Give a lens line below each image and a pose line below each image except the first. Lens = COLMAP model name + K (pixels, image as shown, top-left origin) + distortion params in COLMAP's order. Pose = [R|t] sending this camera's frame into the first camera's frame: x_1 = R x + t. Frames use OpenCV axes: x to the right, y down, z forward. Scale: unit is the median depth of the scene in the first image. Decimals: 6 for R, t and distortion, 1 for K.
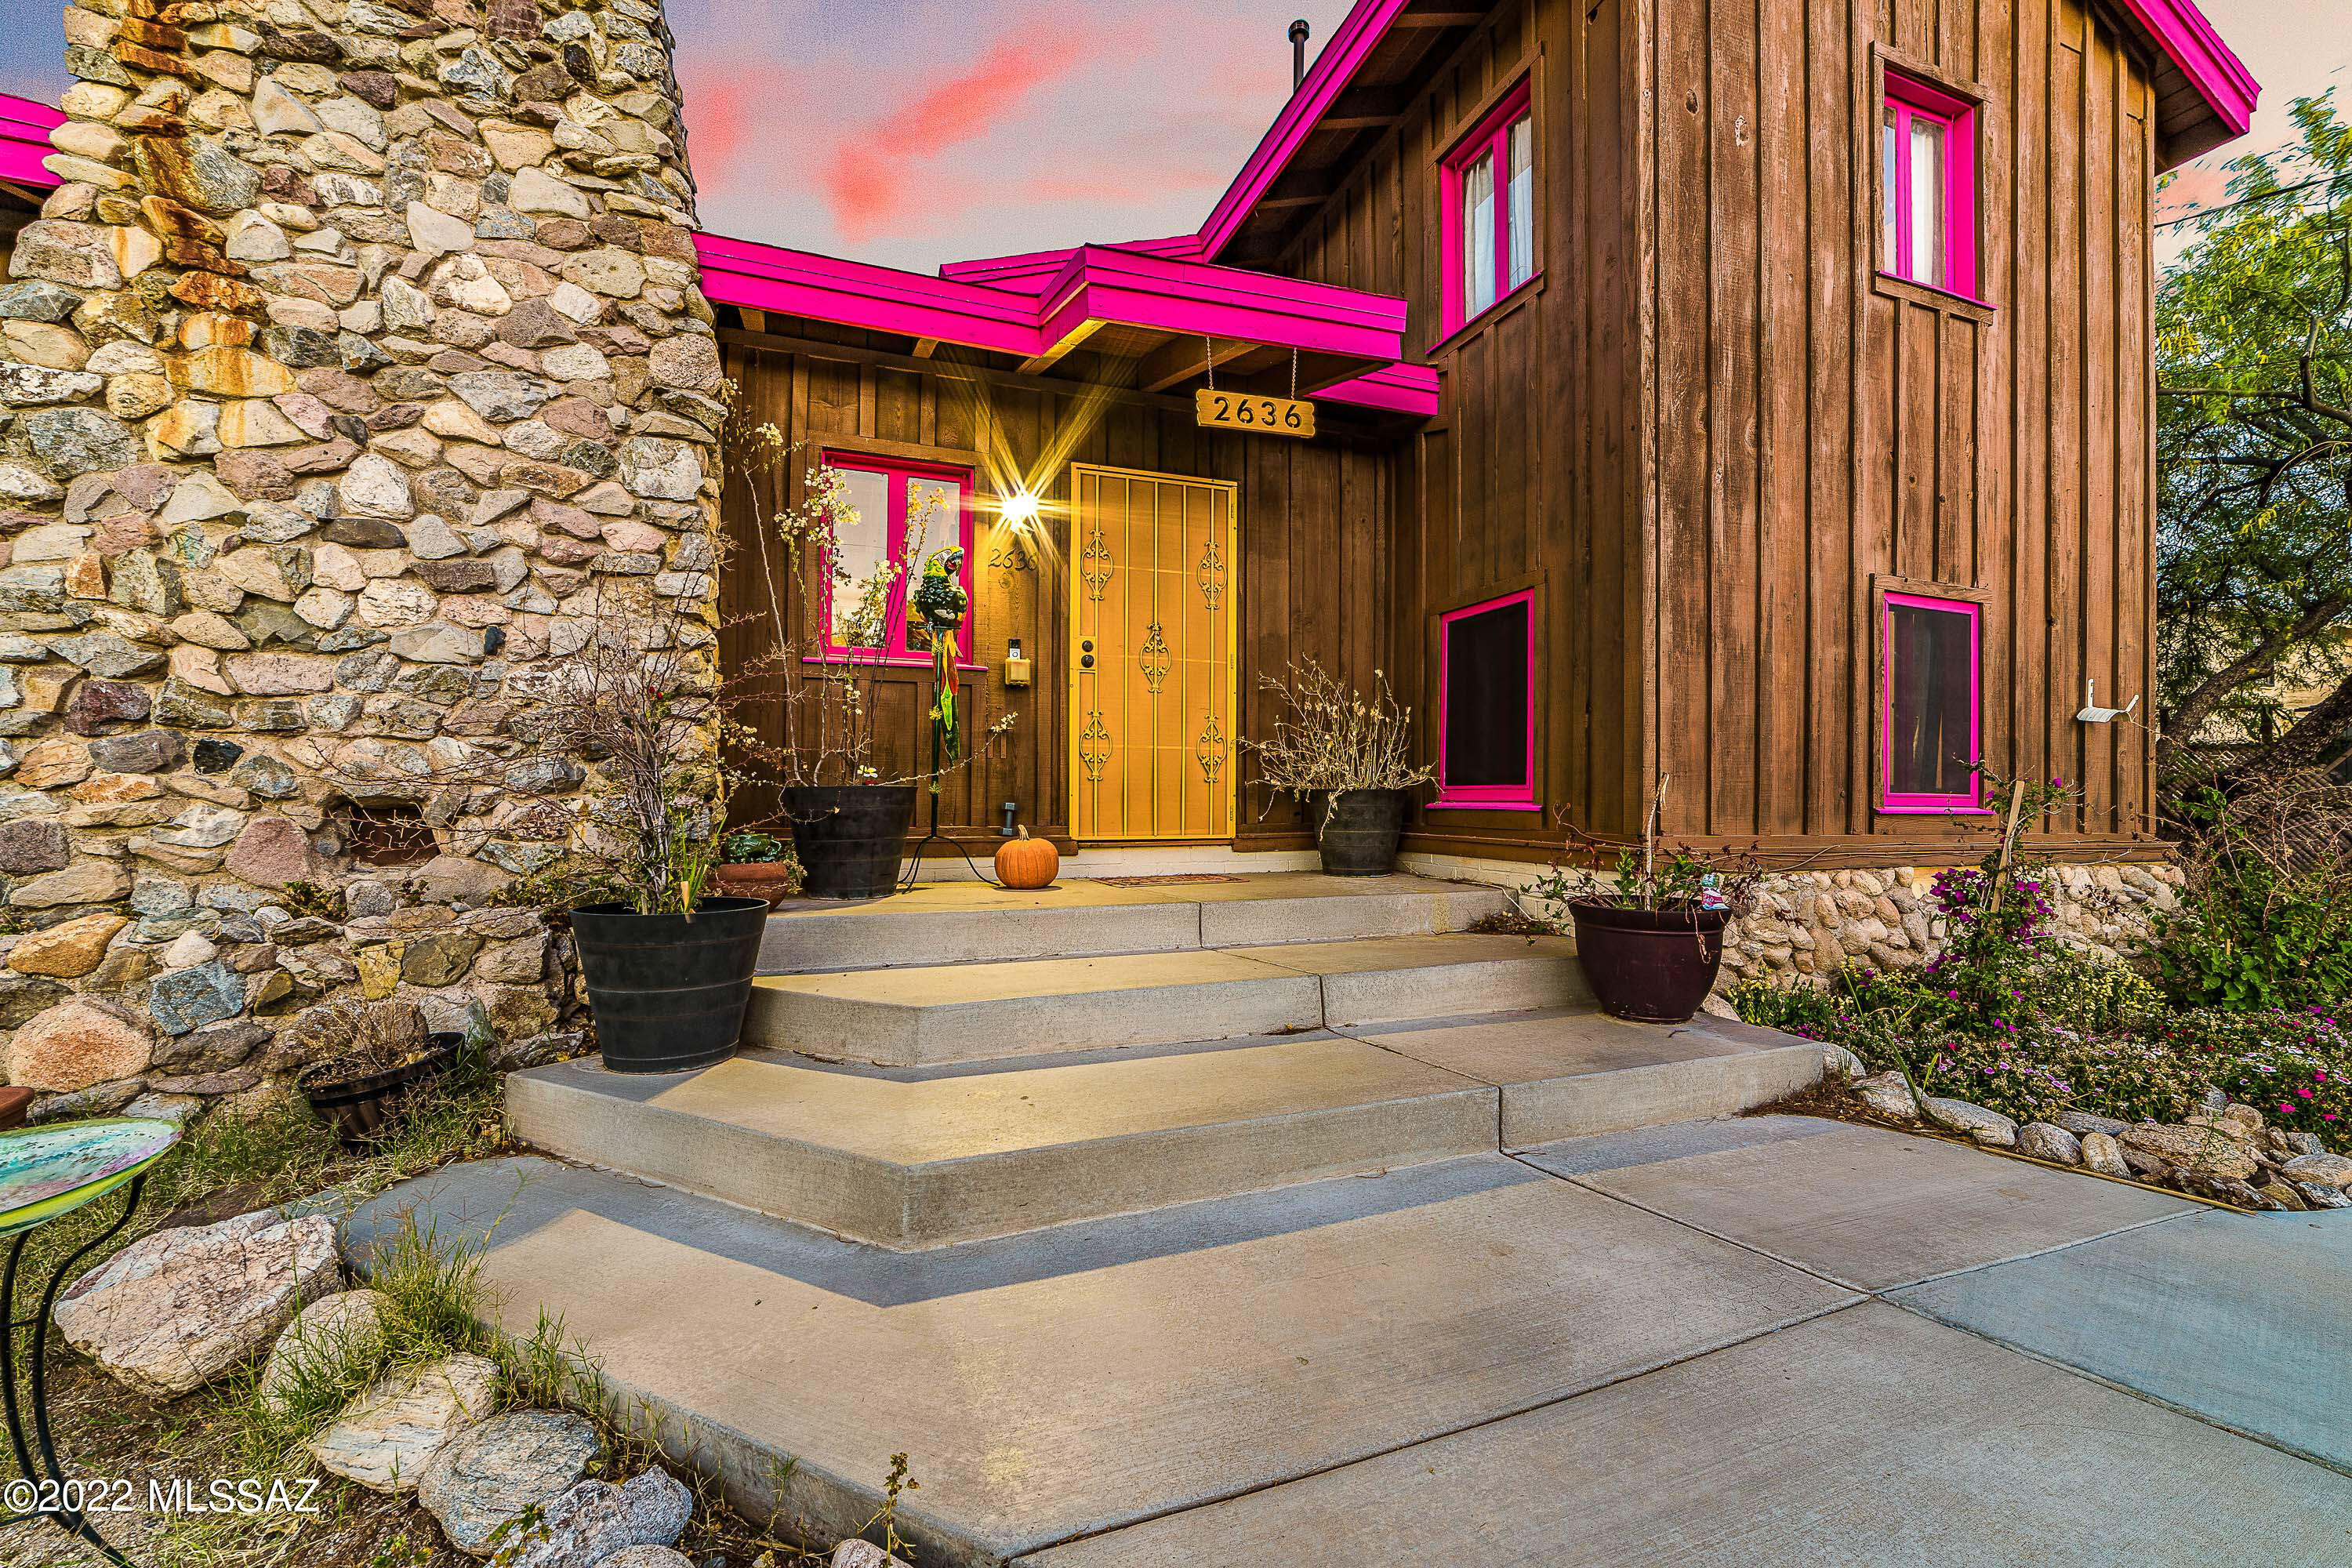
lens RADIAL K [[926.5, 0, 1165.0], [0, 926.5, 778.4], [0, 0, 1]] dist [-0.017015, 0.006857]
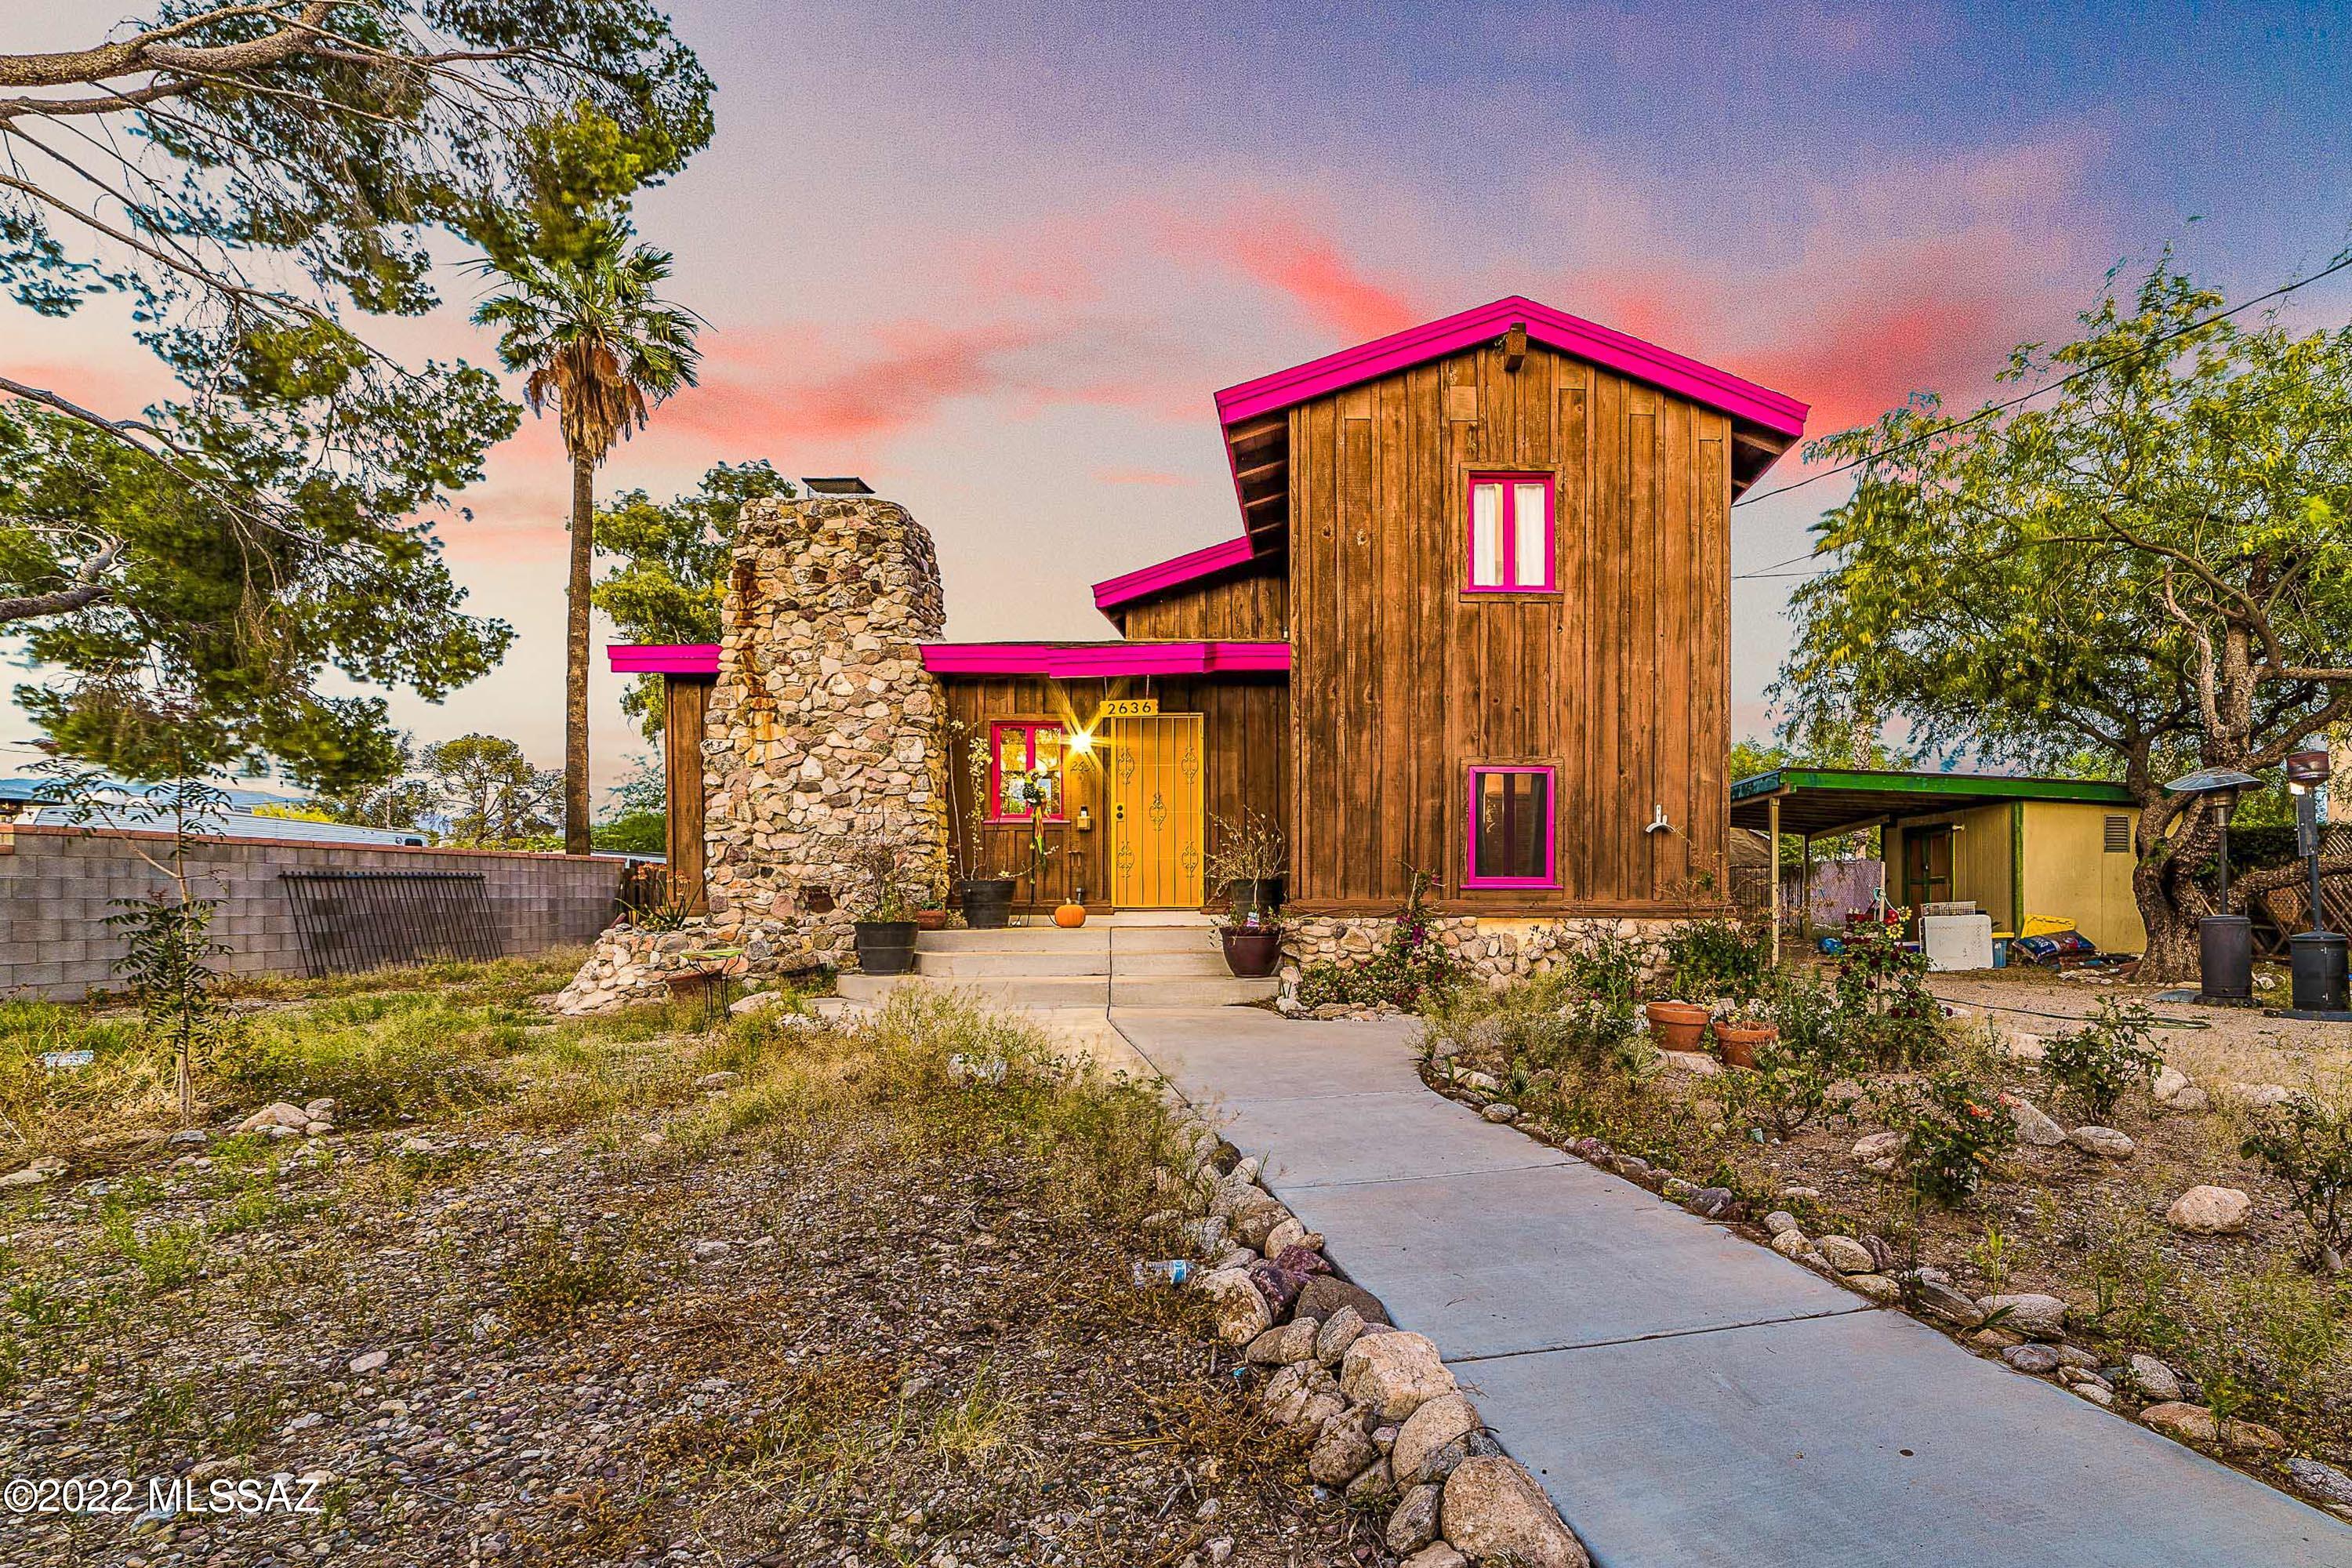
lens RADIAL K [[1030.4, 0, 1320.6], [0, 1030.4, 897.8], [0, 0, 1]] dist [-0.001528, 0.002113]
pose [[0.940896, -0.007670, -0.338610, 1.474062], [0.013152, 0.999817, 0.013899, 0.030136], [0.338441, -0.017531, 0.940824, -1.261533]]
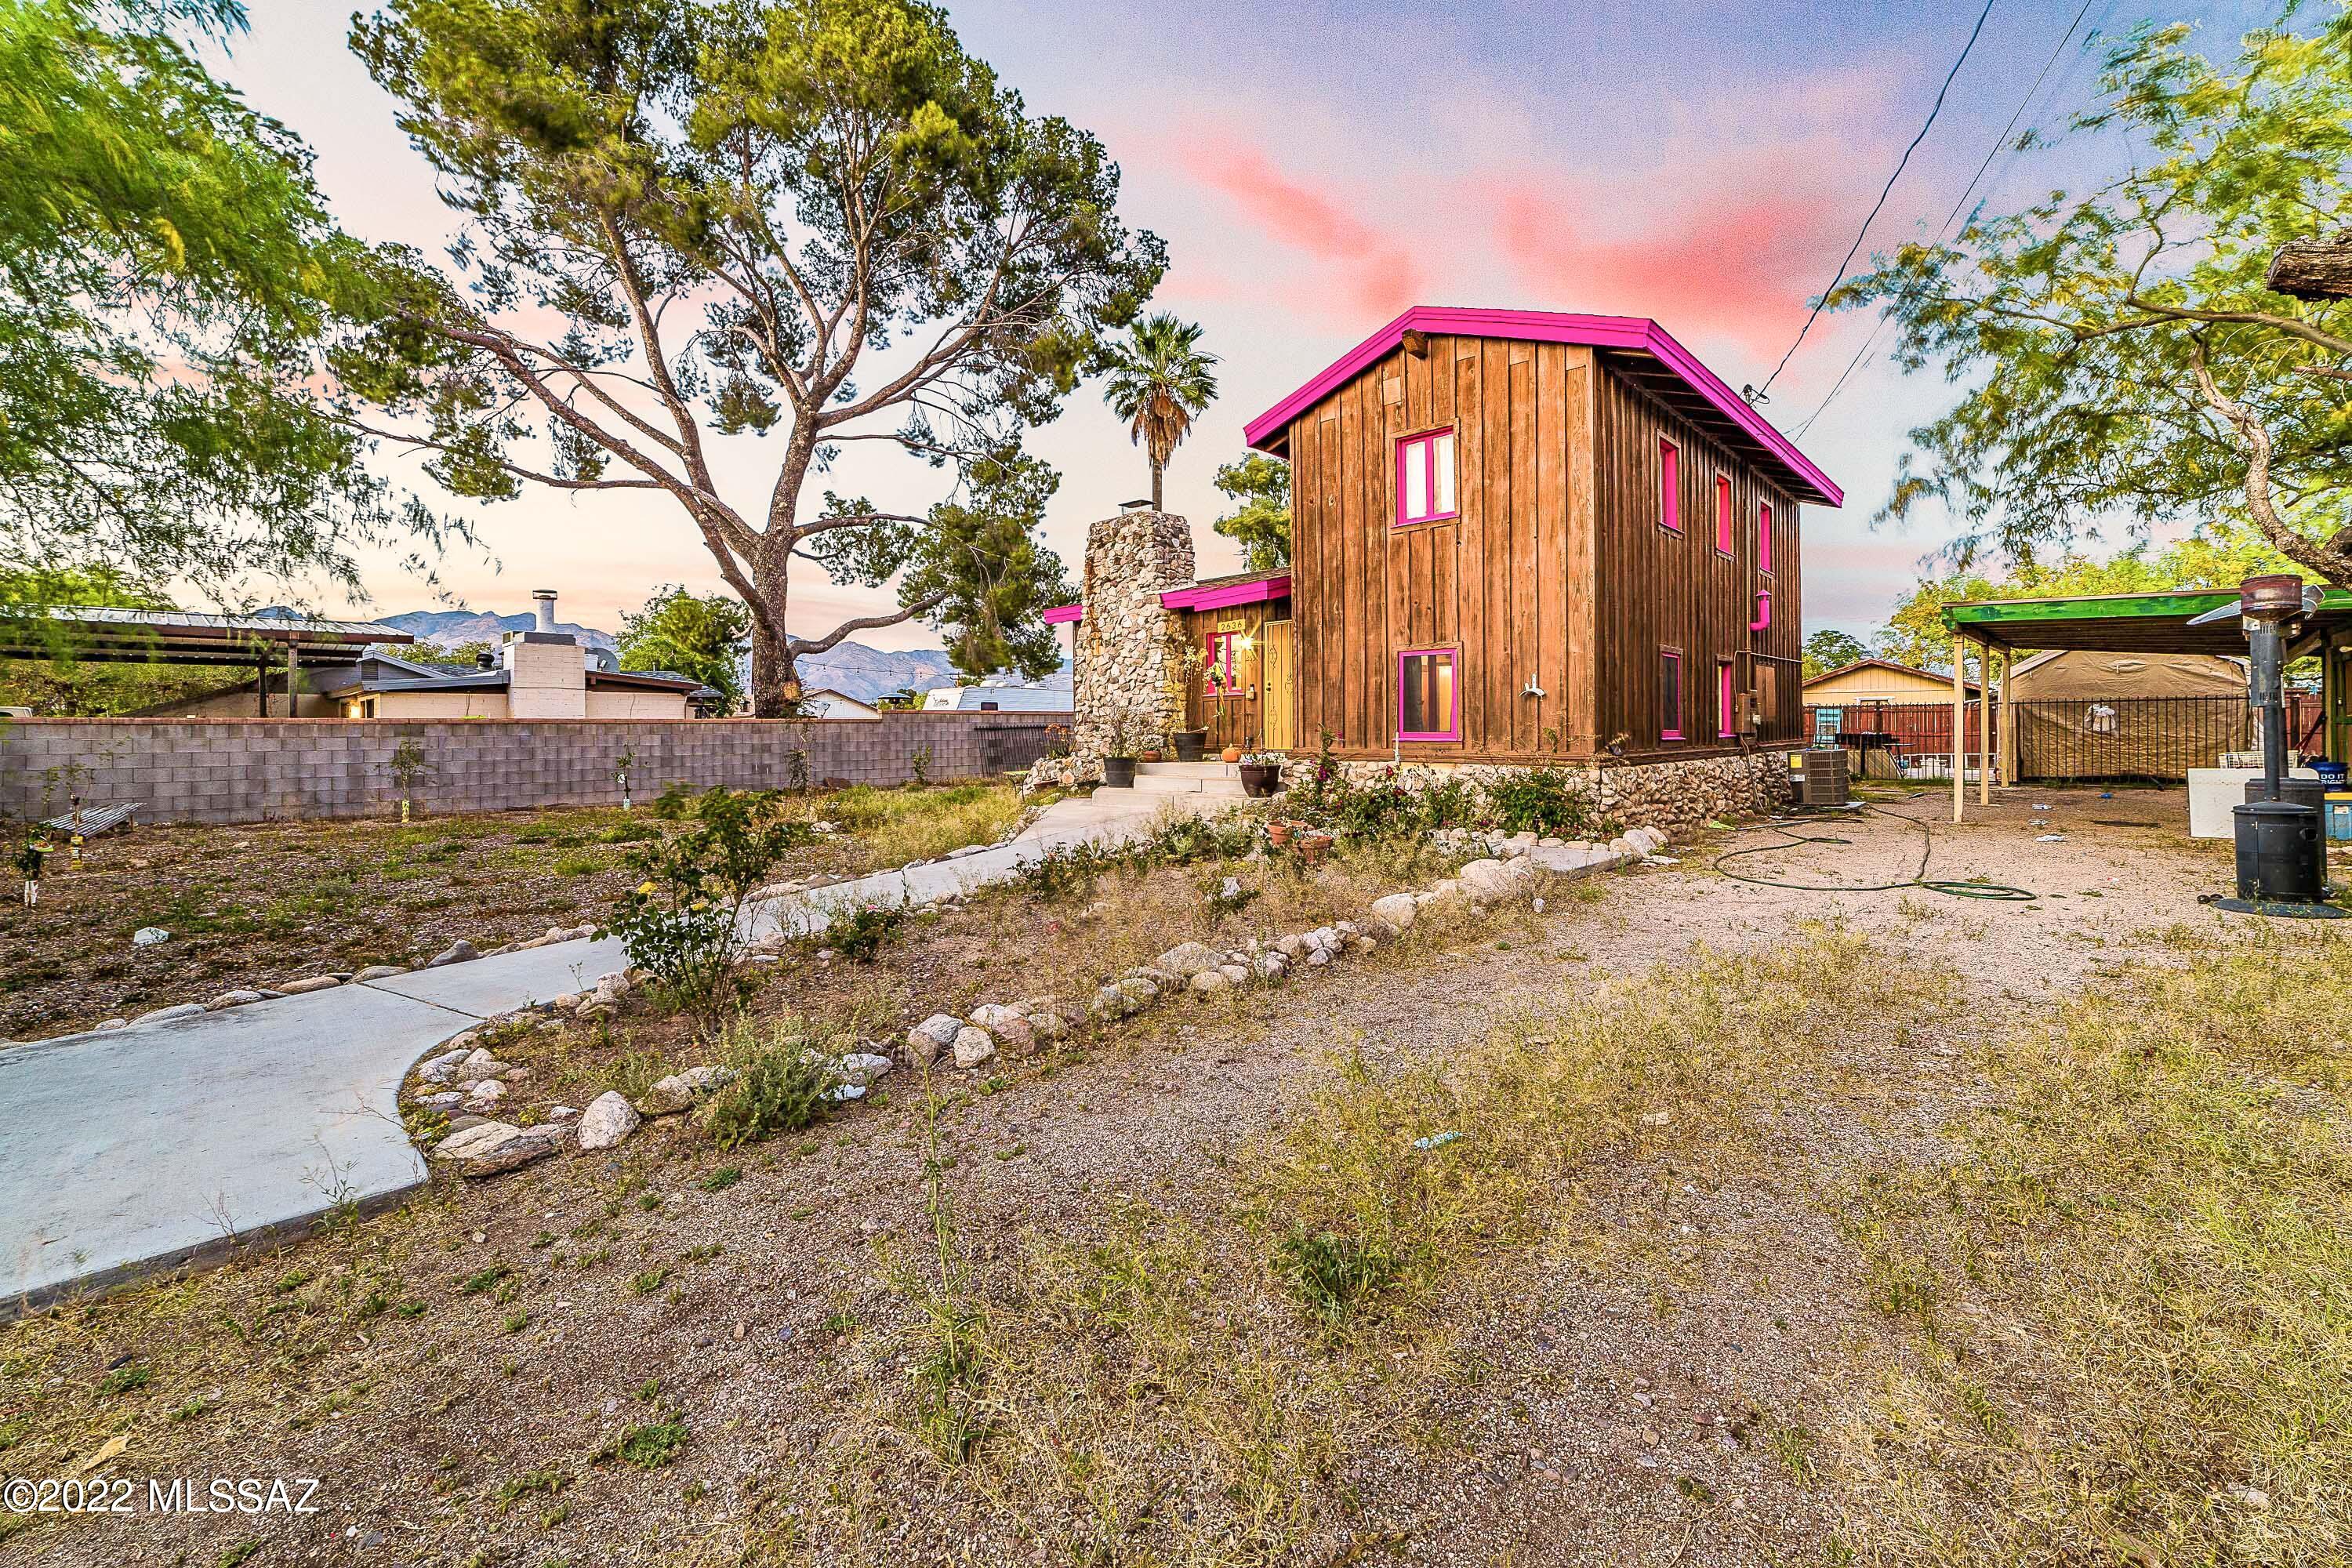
lens RADIAL K [[926.5, 0, 1163.5], [0, 926.5, 732.9], [0, 0, 1]] dist [-0.017015, 0.006857]
pose [[0.443351, -0.005786, -0.896329, 3.408141], [0.024455, 0.999685, 0.005643, -0.016342], [0.896014, -0.024421, 0.443353, -0.867404]]
